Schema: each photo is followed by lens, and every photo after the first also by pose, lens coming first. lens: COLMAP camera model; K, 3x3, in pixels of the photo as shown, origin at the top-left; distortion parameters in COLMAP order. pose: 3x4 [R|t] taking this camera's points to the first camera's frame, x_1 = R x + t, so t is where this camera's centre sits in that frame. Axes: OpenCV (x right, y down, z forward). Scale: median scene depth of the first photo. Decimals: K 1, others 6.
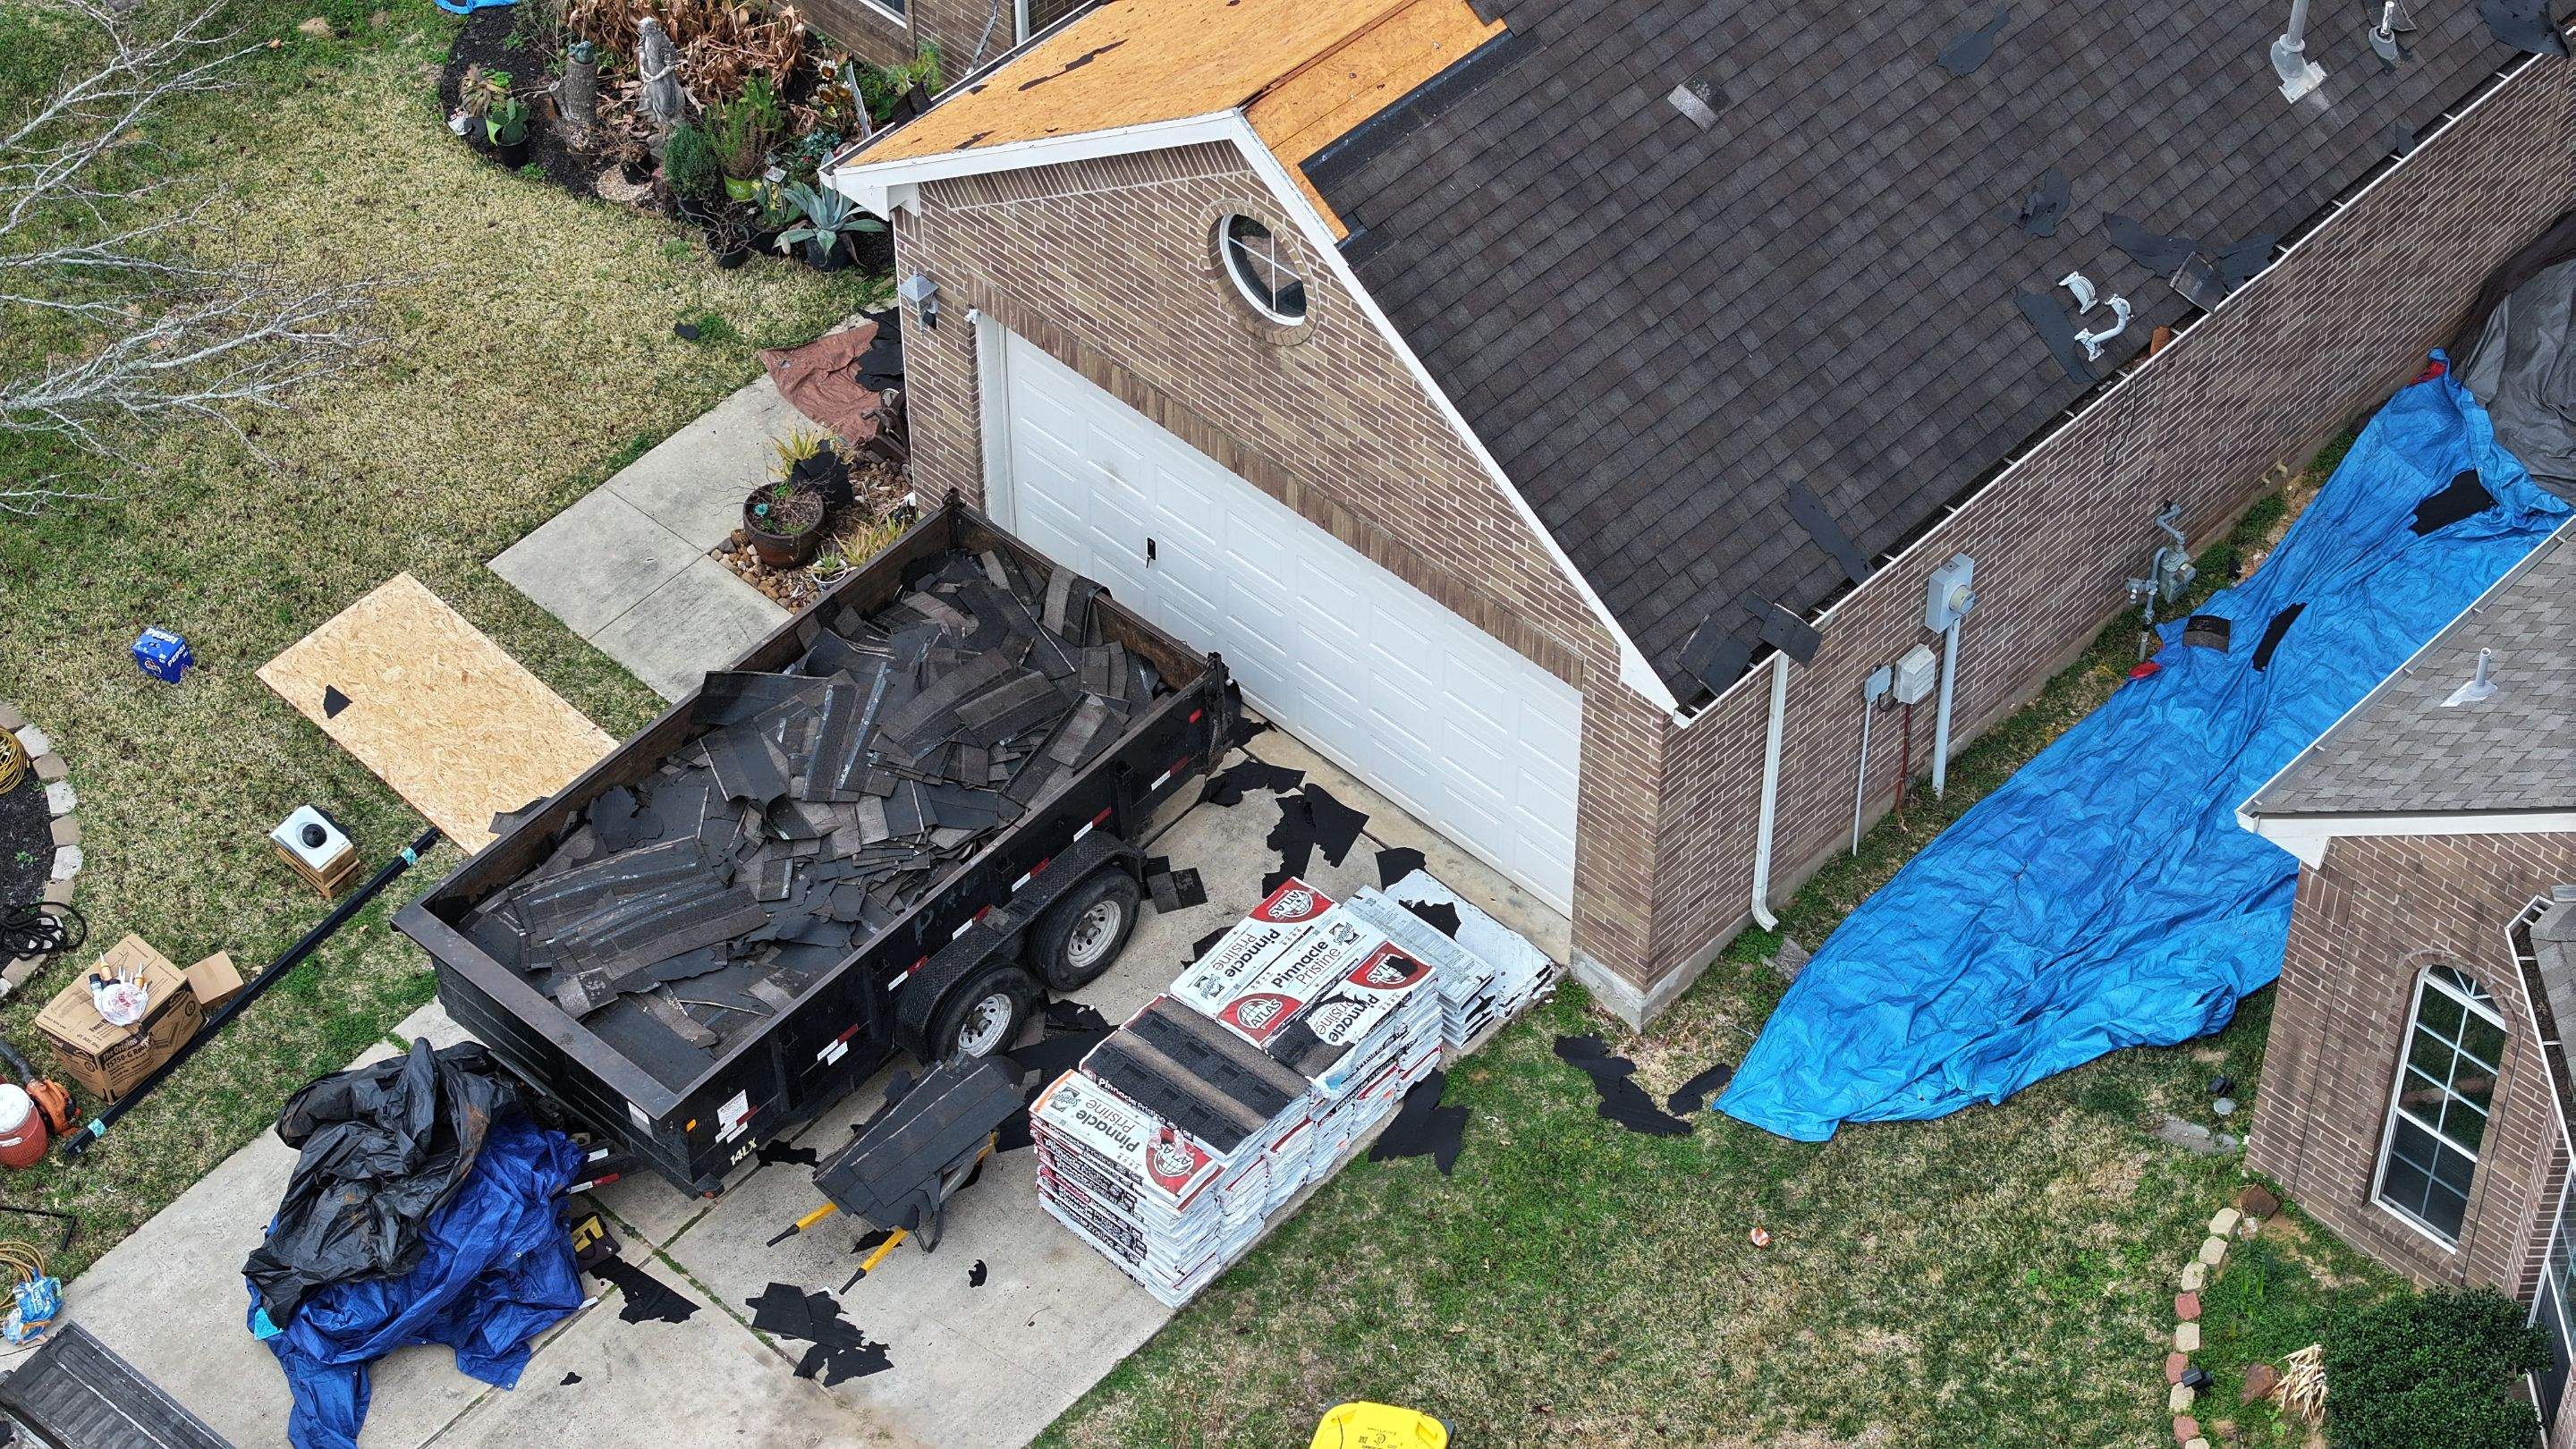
lens RADIAL K [[5140.1, 0, 1325.9], [0, 5140.1, 791.3], [0, 0, 1]] dist [-0.138970, 0.000000]
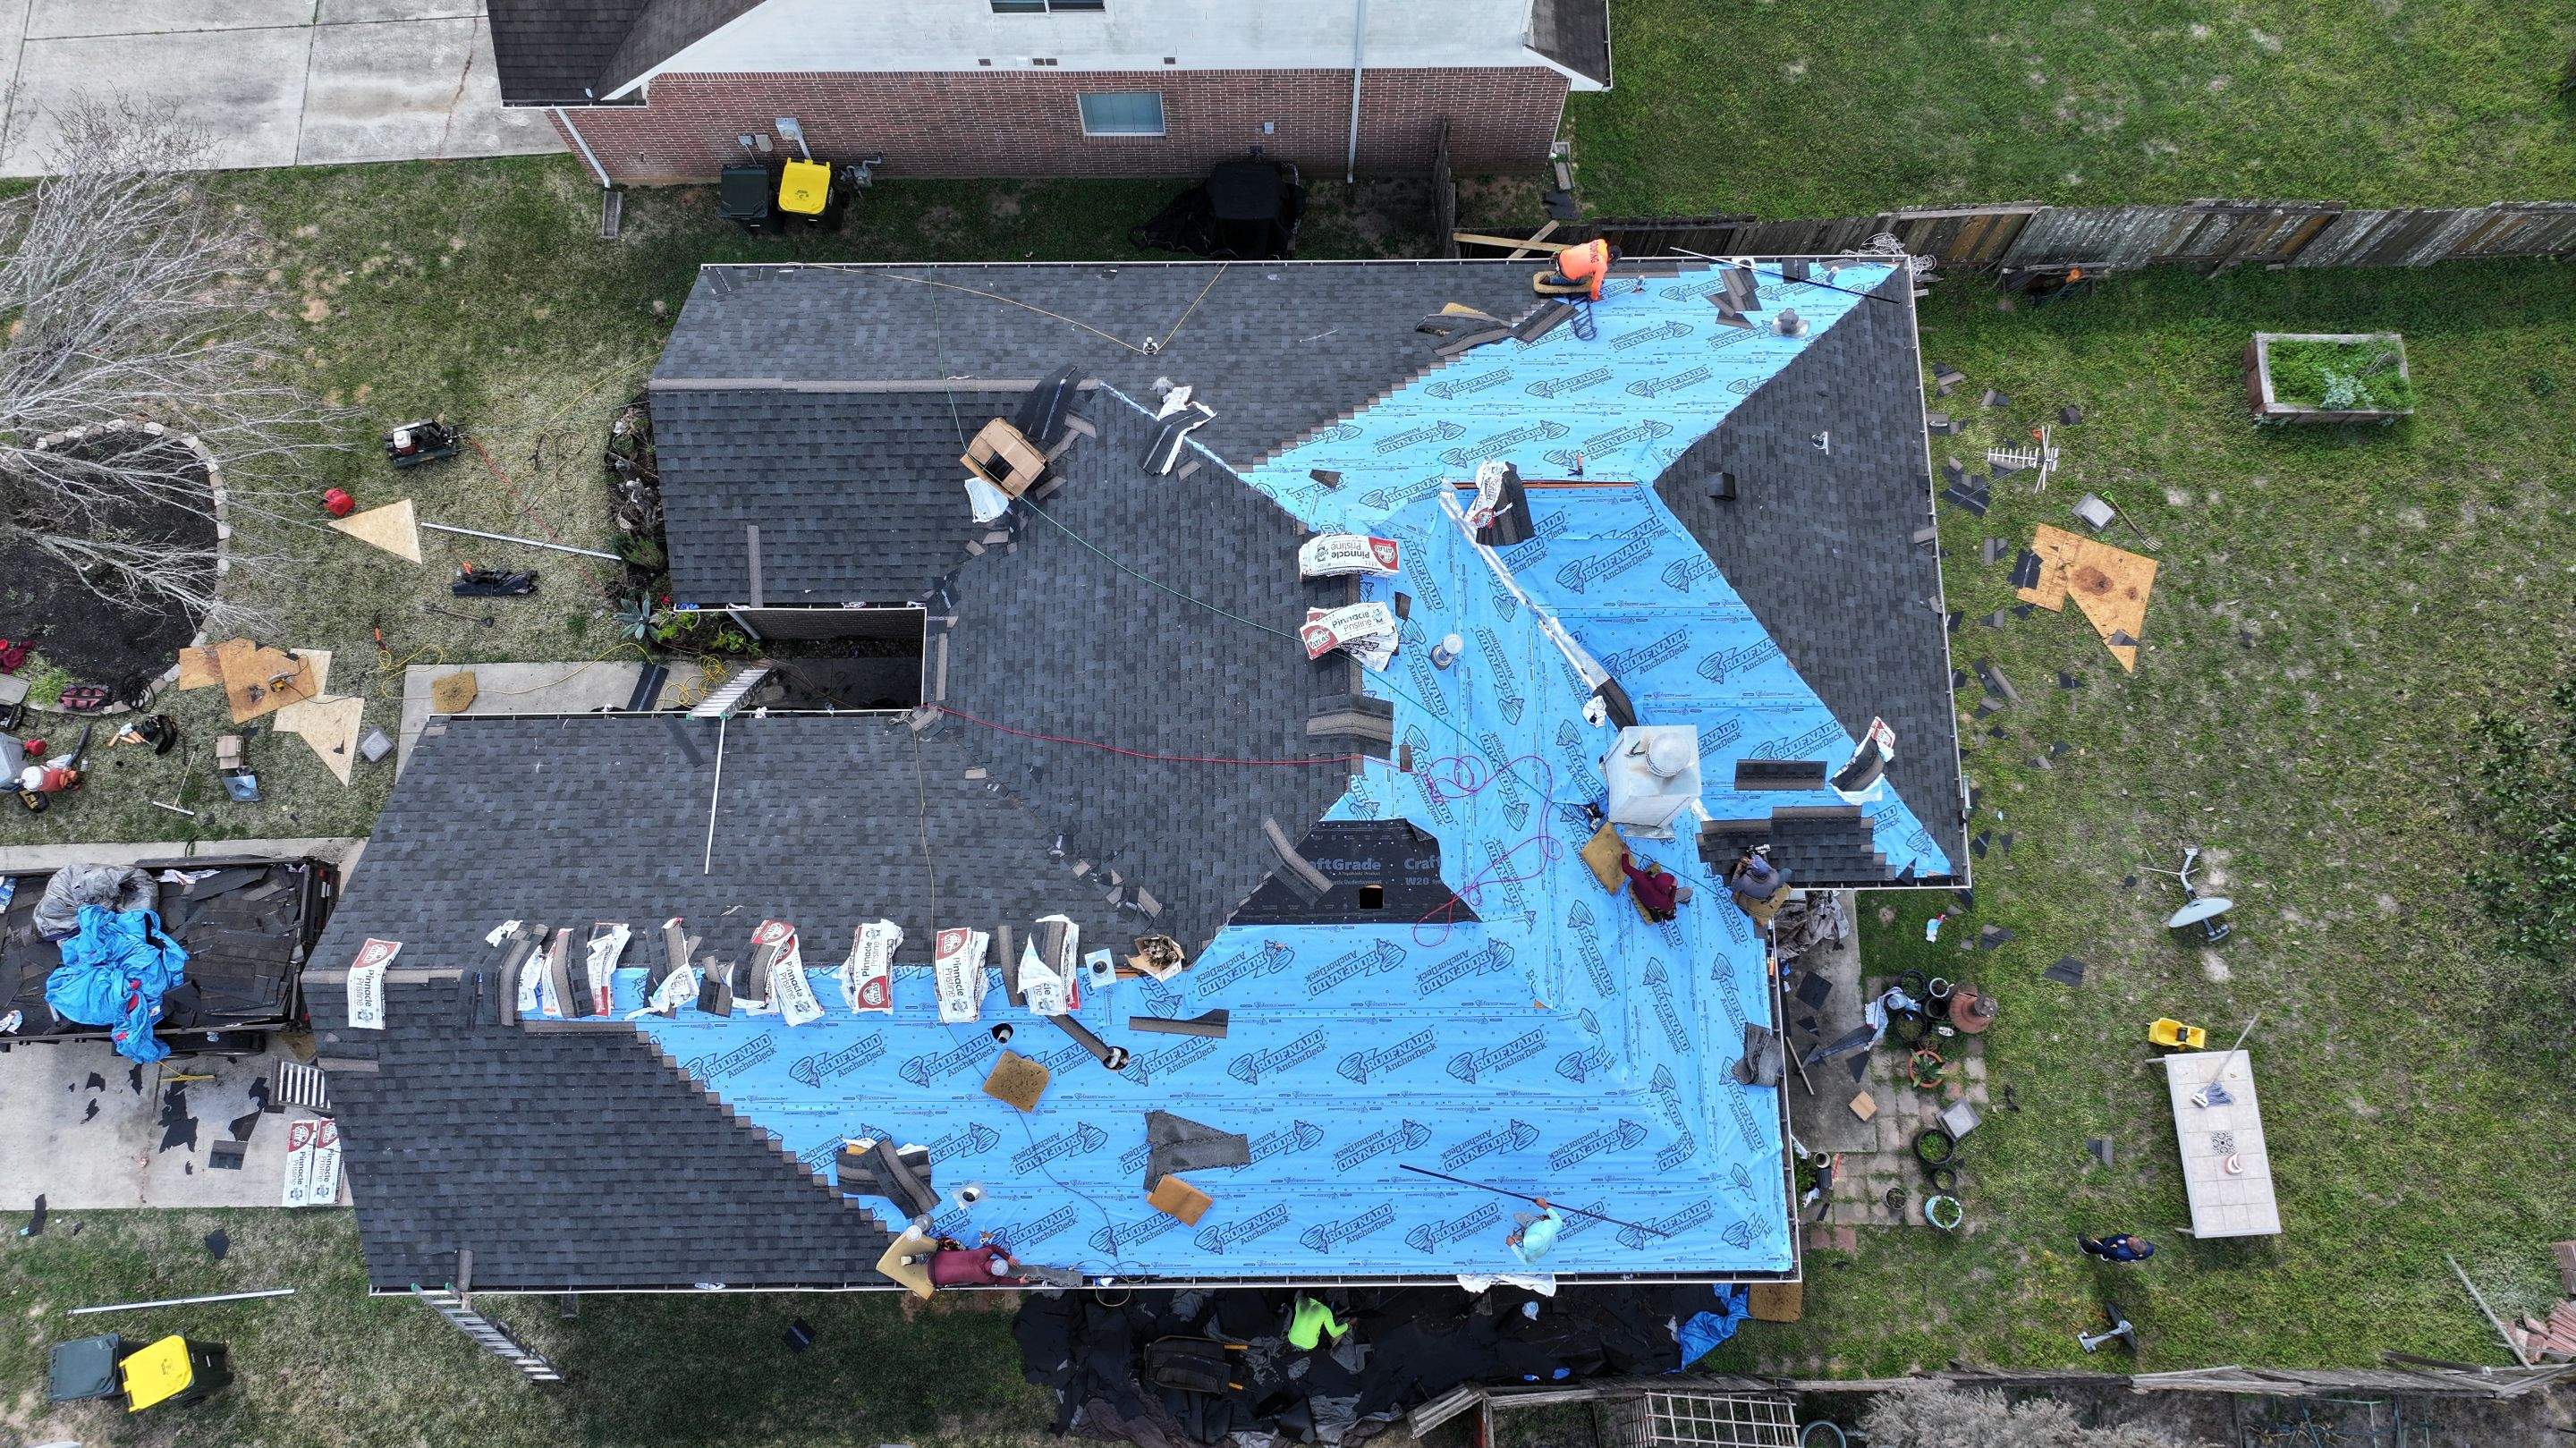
lens RADIAL K [[1810.1, 0, 1293.8], [0, 1810.1, 718.3], [0, 0, 1]] dist [-0.002653, 0.017039]
pose [[0.695658, 0.698429, -0.168096, 0.280986], [-0.513453, 0.647068, 0.563621, -0.747688], [0.502419, -0.305778, 0.808749, 0.612855]]
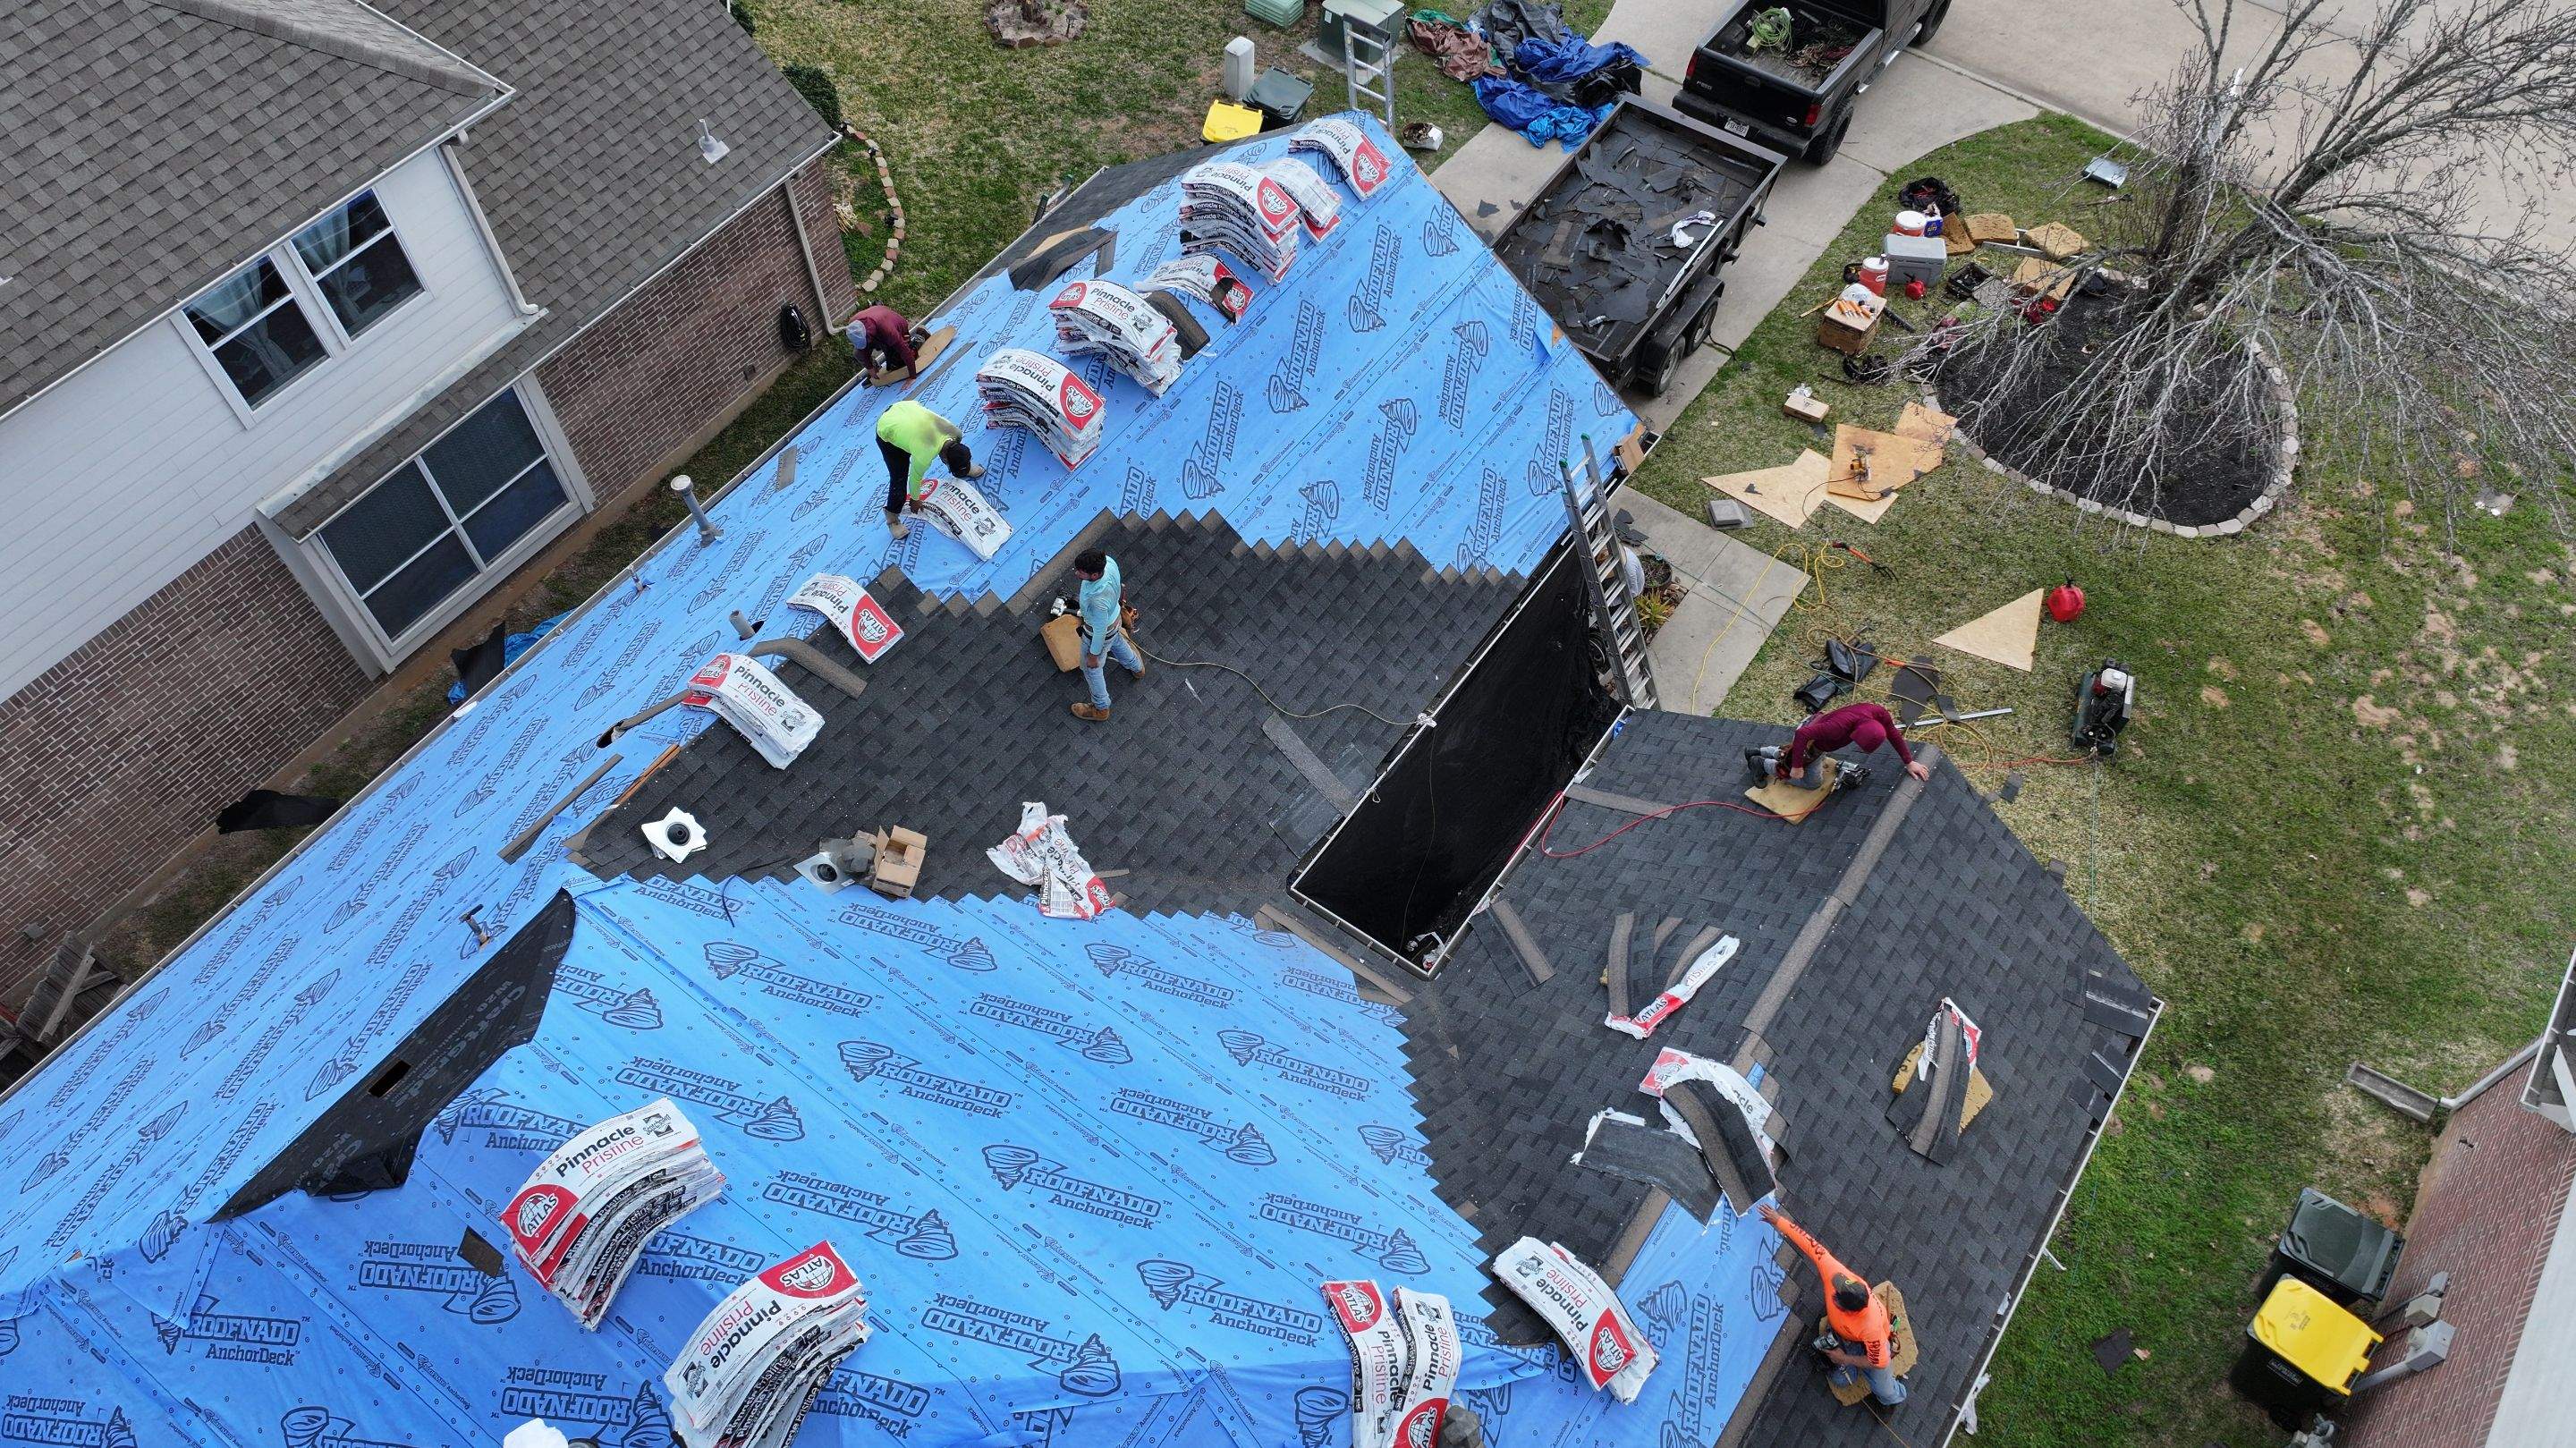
lens RADIAL K [[1810.1, 0, 1288.3], [0, 1810.1, 721.1], [0, 0, 1]] dist [-0.002653, 0.017039]
pose [[-0.990906, 0.113109, -0.072877, 0.071302], [-0.093513, -0.189472, 0.977423, -0.715870], [0.096747, 0.975350, 0.198326, 1.011881]]
